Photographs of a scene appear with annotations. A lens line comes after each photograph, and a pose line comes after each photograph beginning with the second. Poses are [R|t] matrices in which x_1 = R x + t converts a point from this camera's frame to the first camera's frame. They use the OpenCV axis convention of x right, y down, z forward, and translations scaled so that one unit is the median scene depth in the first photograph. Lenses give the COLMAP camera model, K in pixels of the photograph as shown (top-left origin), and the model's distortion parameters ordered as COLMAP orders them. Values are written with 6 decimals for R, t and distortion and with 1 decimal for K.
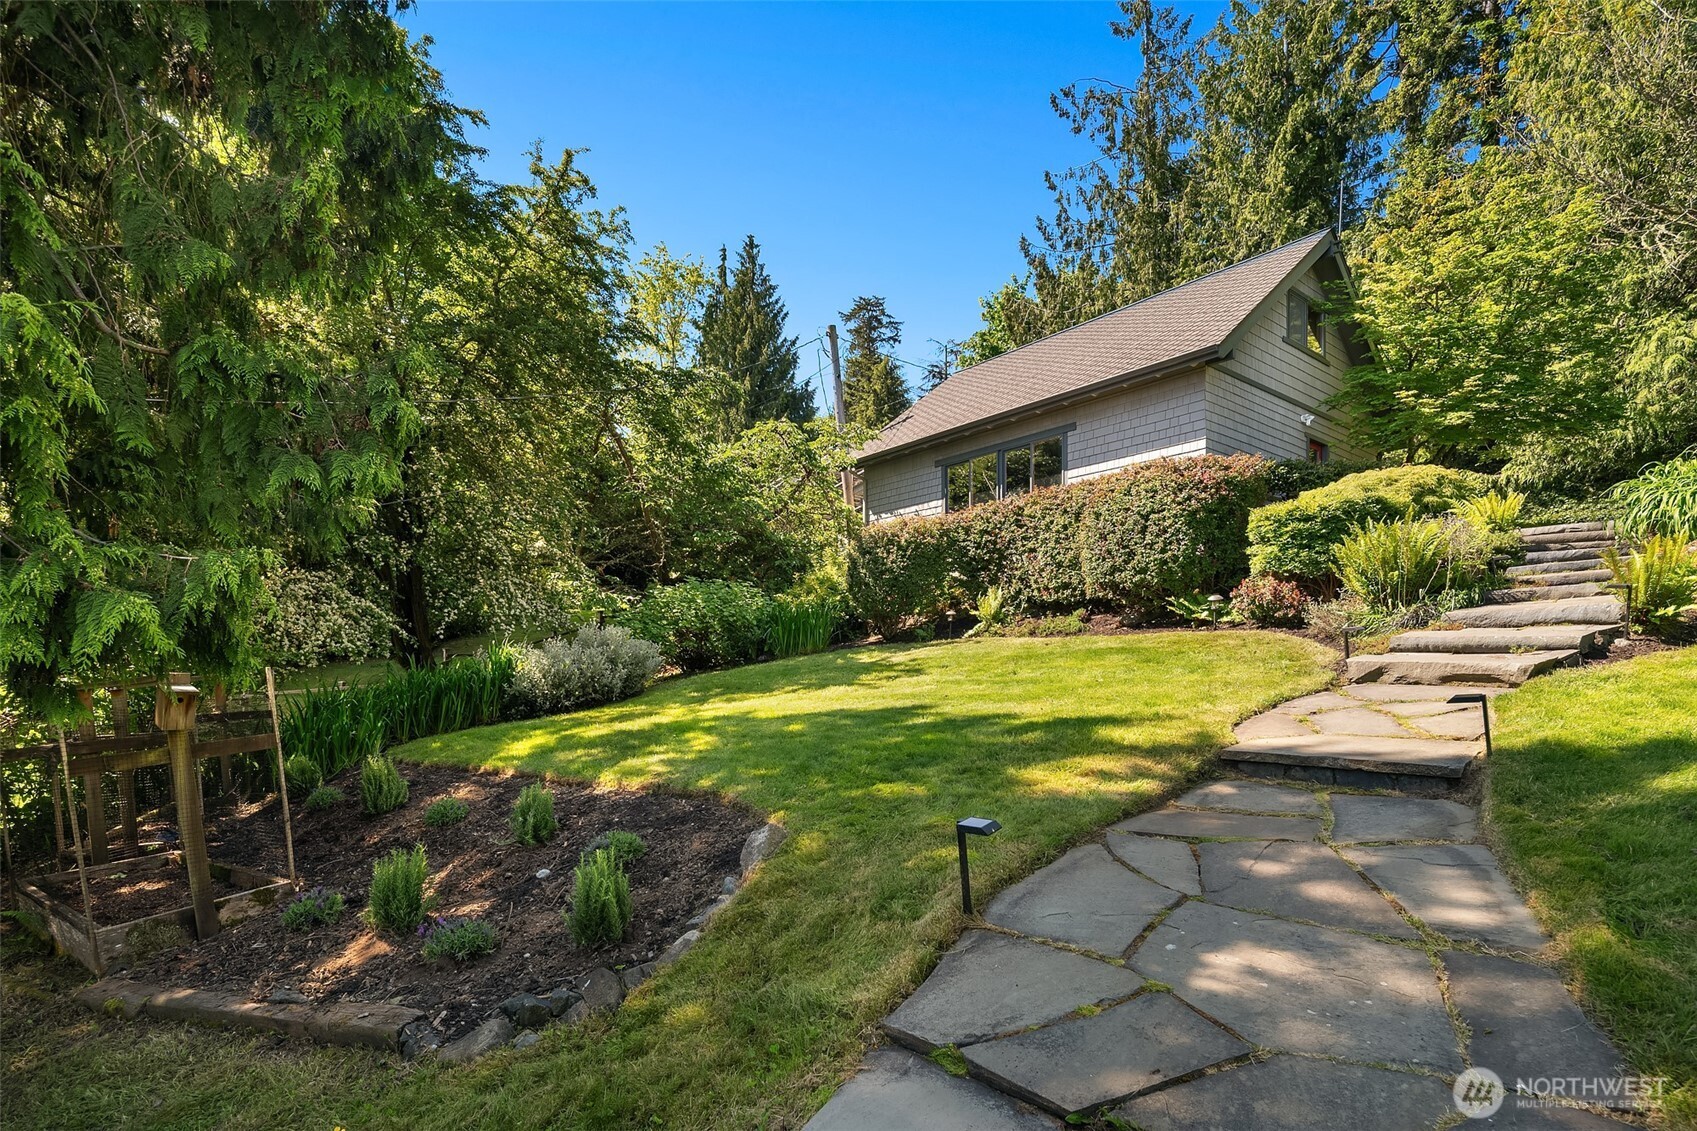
lens RADIAL K [[821.0, 0, 848.2], [0, 821.0, 567.4], [0, 0, 1]] dist [0.002788, 0.000077]
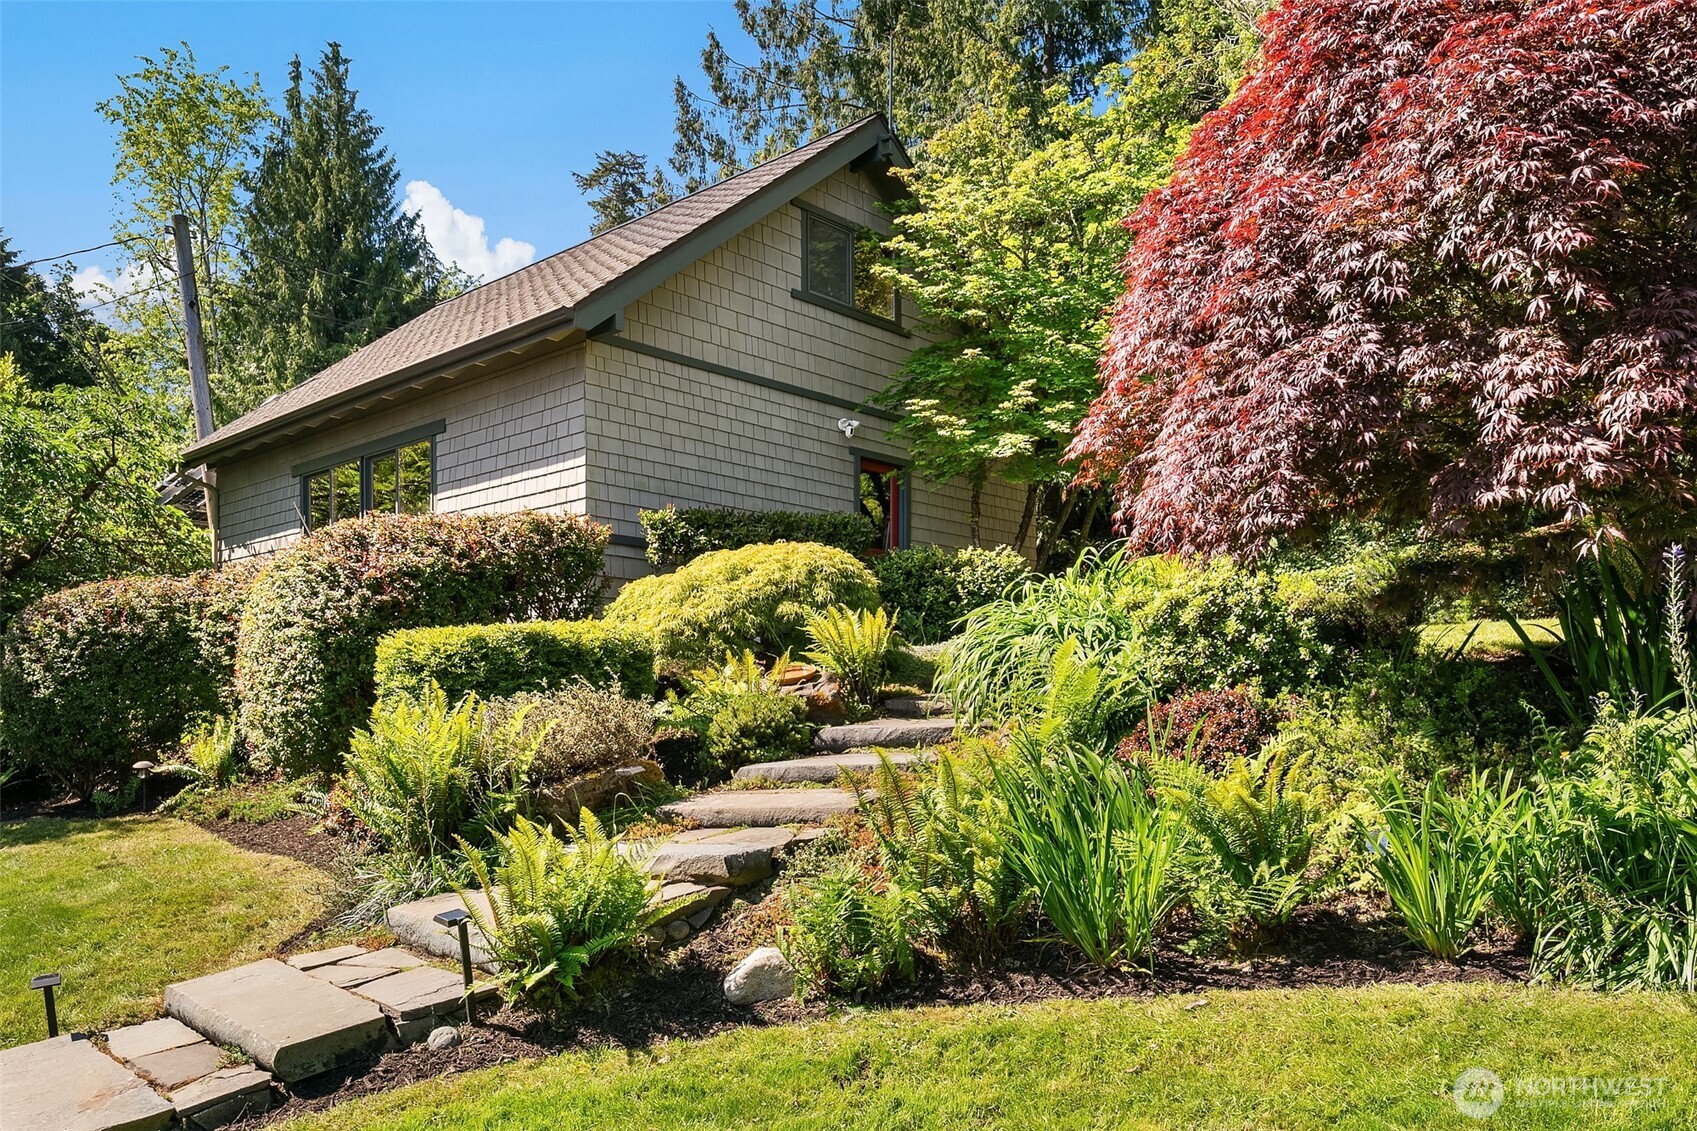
lens RADIAL K [[1243.1, 0, 849.0], [0, 1243.1, 566.1], [0, 0, 1]] dist [0.002987, -0.001170]
pose [[0.988202, 0.015141, 0.152407, 0.124025], [-0.015562, 0.999878, 0.001569, -0.022948], [-0.152365, -0.003922, 0.988317, 0.026387]]
